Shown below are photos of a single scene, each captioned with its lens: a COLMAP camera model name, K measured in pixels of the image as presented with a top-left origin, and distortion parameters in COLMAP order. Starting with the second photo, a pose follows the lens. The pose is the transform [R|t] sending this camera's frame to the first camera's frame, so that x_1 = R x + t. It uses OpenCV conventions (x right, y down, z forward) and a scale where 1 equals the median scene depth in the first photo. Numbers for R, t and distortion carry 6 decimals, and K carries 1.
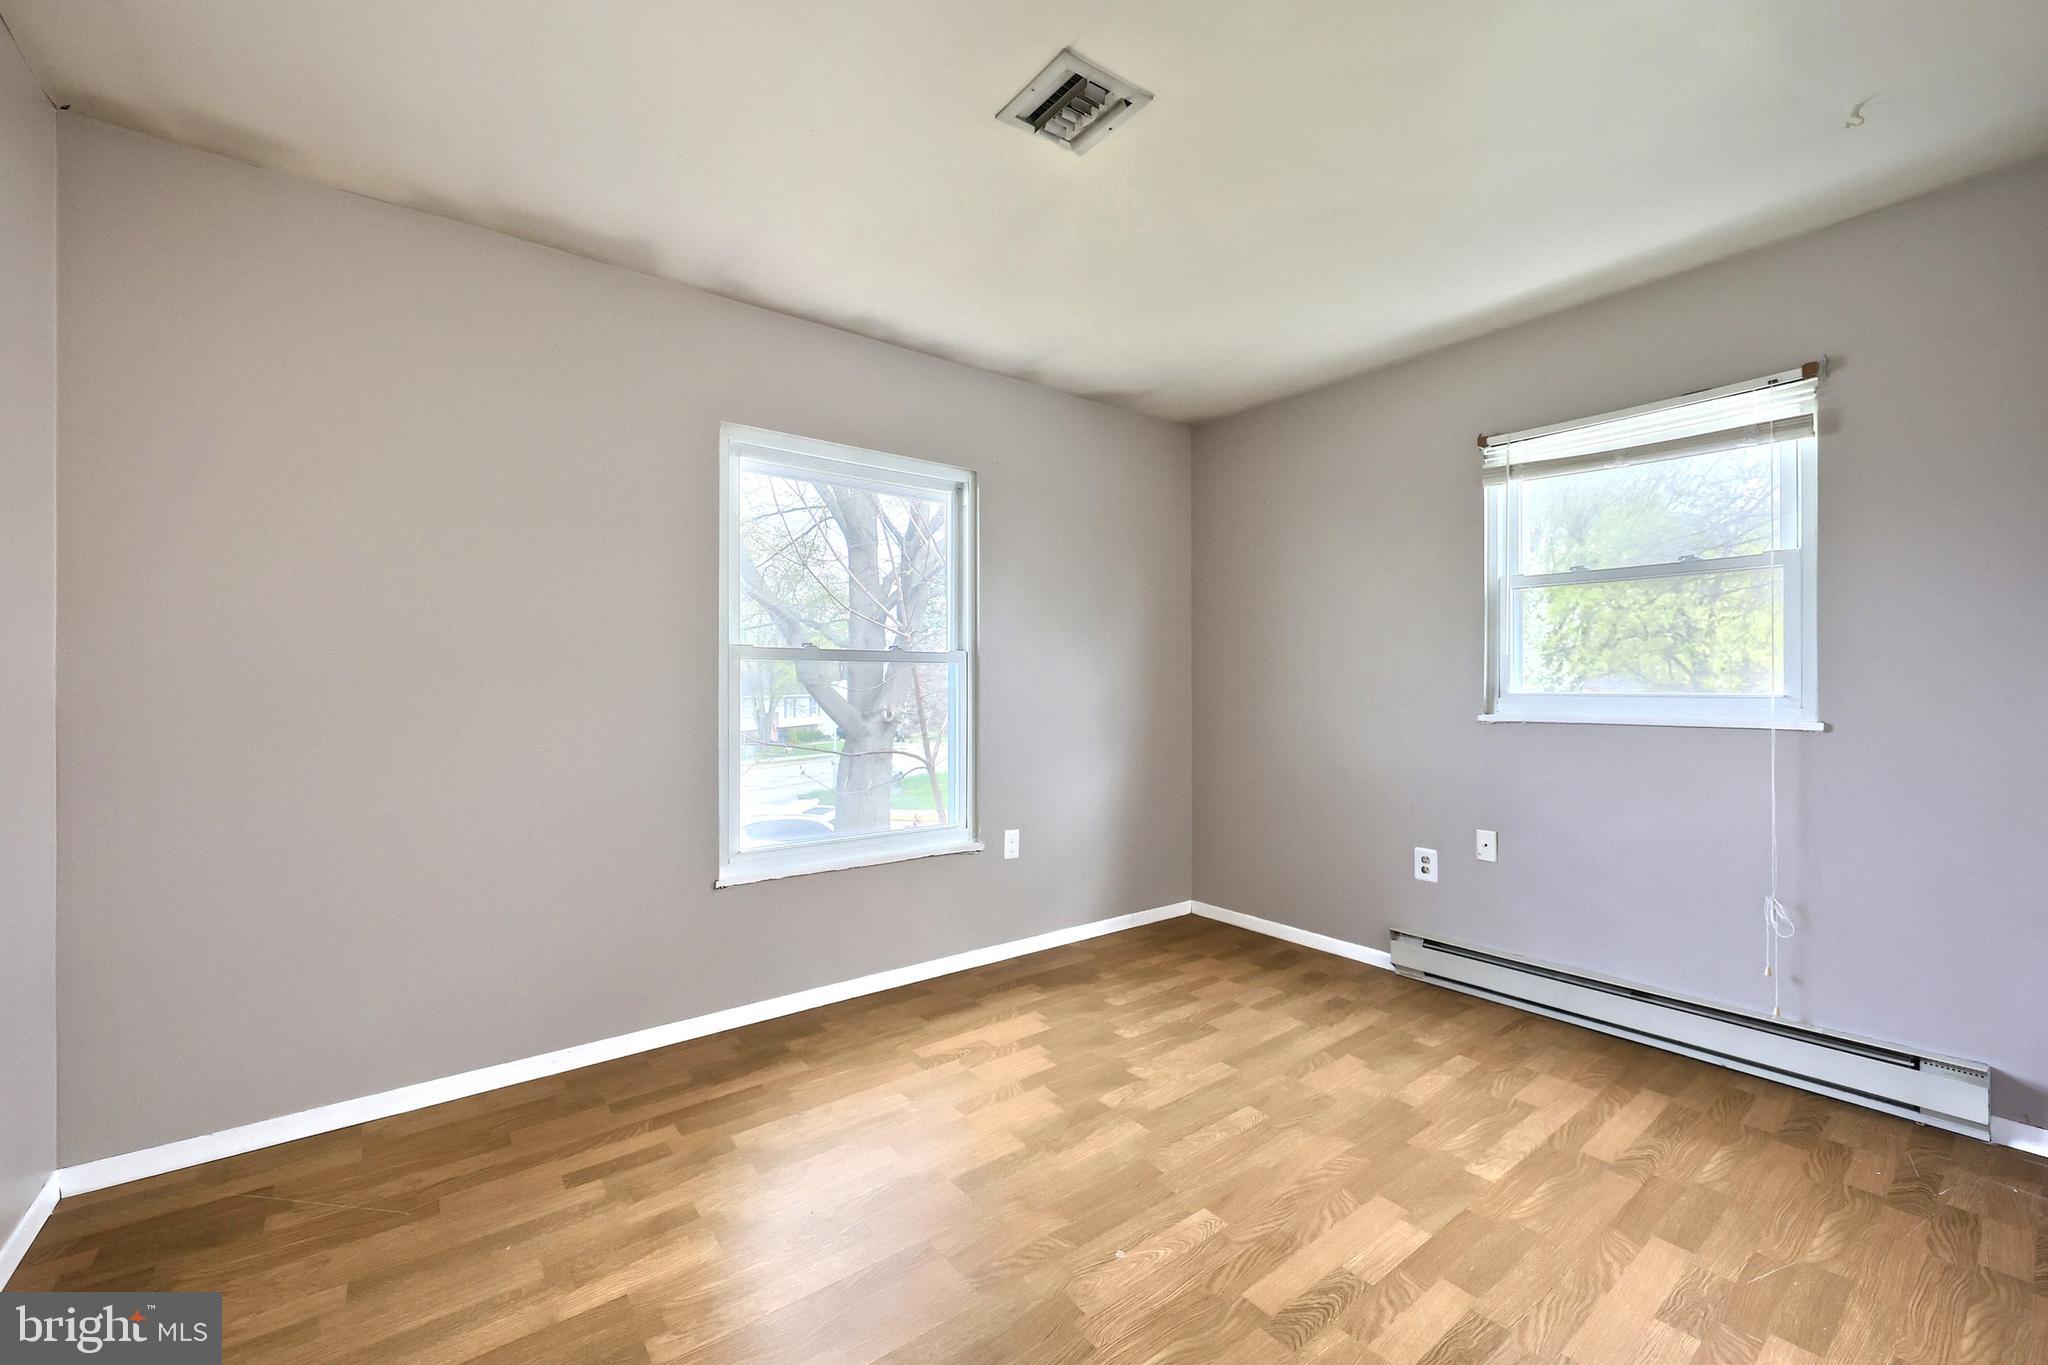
lens RADIAL K [[816.9, 0, 996.2], [0, 816.9, 681.1], [0, 0, 1]] dist [0.002248, 0.000196]
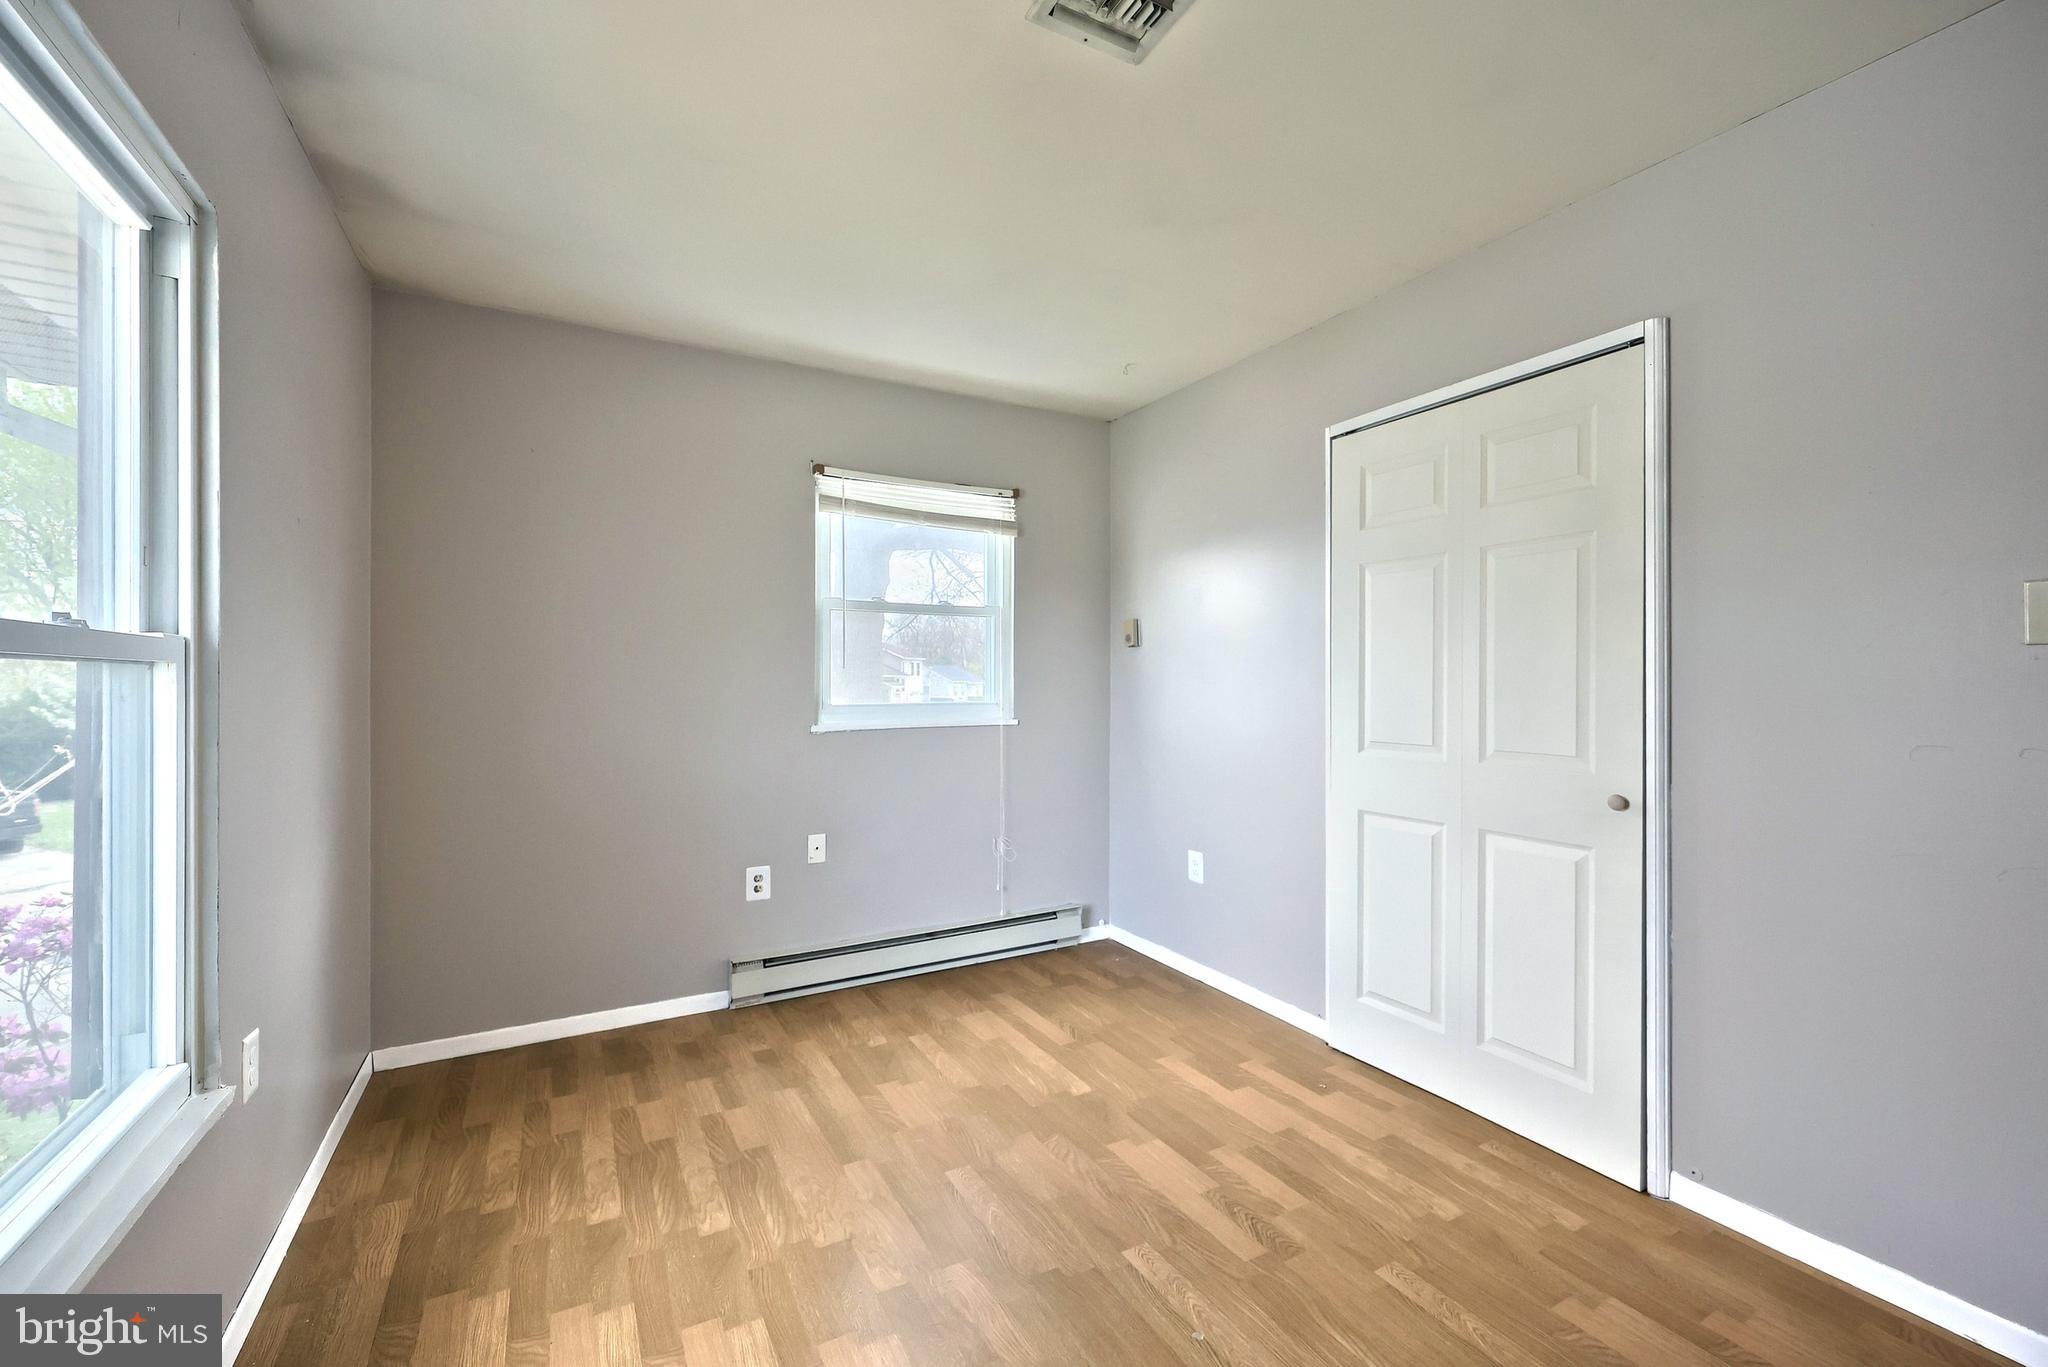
lens RADIAL K [[832.3, 0, 1024.0], [0, 832.3, 683.5], [0, 0, 1]] dist [0.007147, 0.000102]
pose [[0.137475, 0.000105, 0.990505, -0.475379], [0.000702, 1.000000, -0.000203, -0.014579], [-0.990505, 0.000723, 0.137475, 0.635261]]
